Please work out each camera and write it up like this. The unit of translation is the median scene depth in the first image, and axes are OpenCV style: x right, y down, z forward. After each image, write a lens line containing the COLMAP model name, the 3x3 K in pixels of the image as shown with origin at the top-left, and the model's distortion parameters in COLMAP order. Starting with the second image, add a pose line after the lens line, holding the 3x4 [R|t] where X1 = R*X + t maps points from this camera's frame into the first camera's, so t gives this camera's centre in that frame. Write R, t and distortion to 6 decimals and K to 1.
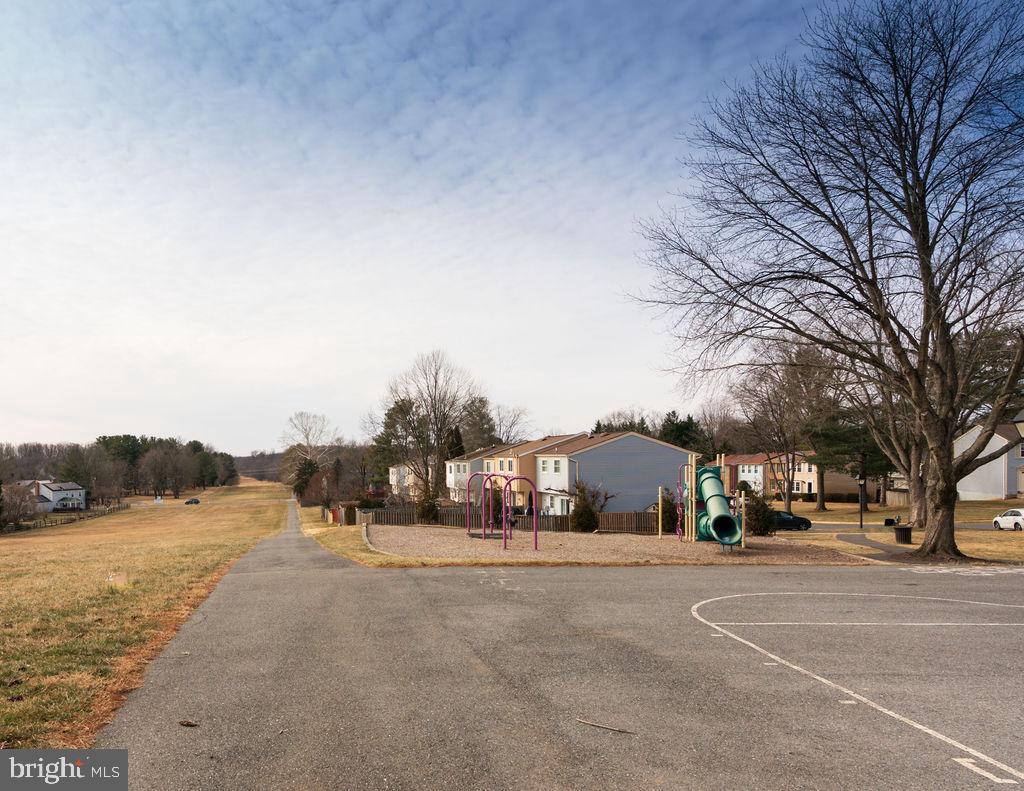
lens RADIAL K [[735.5, 0, 511.5], [0, 735.5, 489.8], [0, 0, 1]] dist [0.002537, 0.009995]
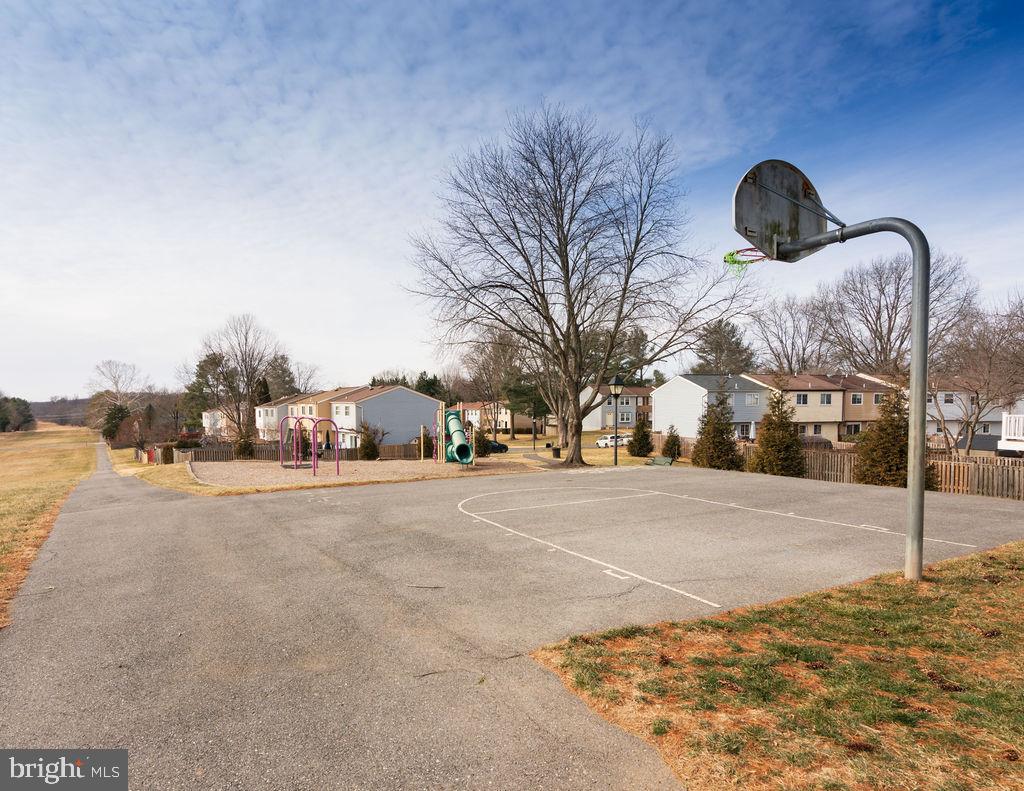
lens RADIAL K [[735.5, 0, 511.5], [0, 735.5, 489.8], [0, 0, 1]] dist [0.002537, 0.009995]
pose [[0.792325, -0.065183, 0.606607, -0.533739], [0.027640, 0.997090, 0.071040, 0.024195], [-0.609472, -0.039520, 0.791822, -0.231261]]
